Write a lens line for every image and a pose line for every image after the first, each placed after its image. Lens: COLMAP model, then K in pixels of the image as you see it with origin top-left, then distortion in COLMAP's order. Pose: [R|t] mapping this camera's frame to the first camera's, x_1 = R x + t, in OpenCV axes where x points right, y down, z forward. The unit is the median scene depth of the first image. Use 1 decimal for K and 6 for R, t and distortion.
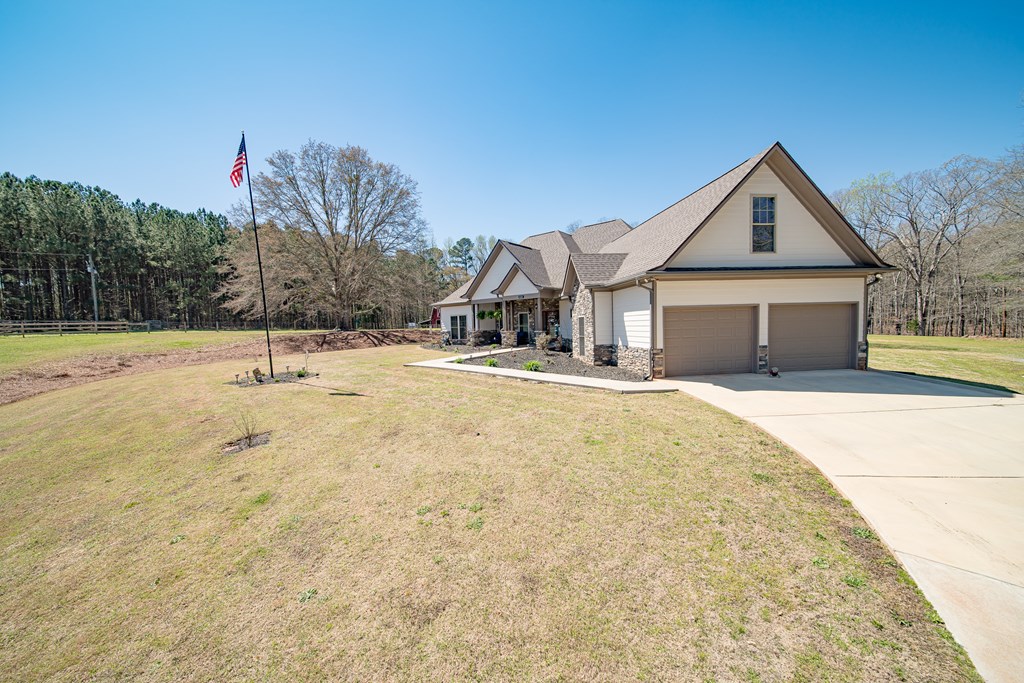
lens RADIAL K [[361.8, 0, 514.3], [0, 361.8, 352.0], [0, 0, 1]] dist [0.000831, 0.000047]
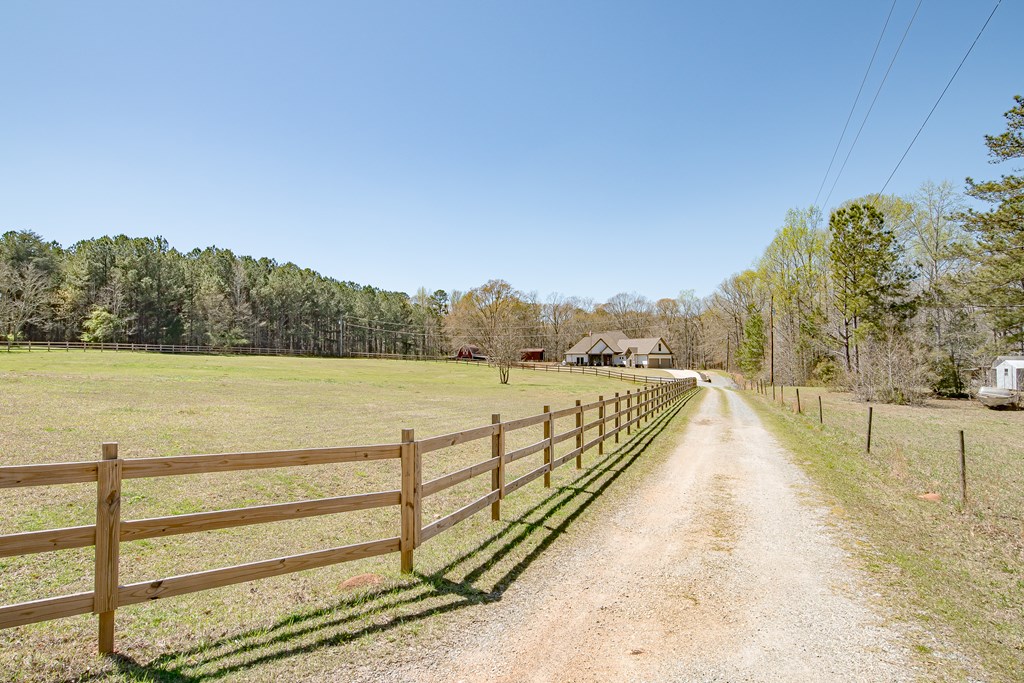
lens RADIAL K [[361.8, 0, 514.3], [0, 361.8, 352.0], [0, 0, 1]] dist [0.000831, 0.000047]
pose [[0.946551, 0.037488, 0.320368, -3.744907], [-0.009880, 0.996127, -0.087374, 0.336211], [-0.322402, 0.079538, 0.943255, -4.167595]]
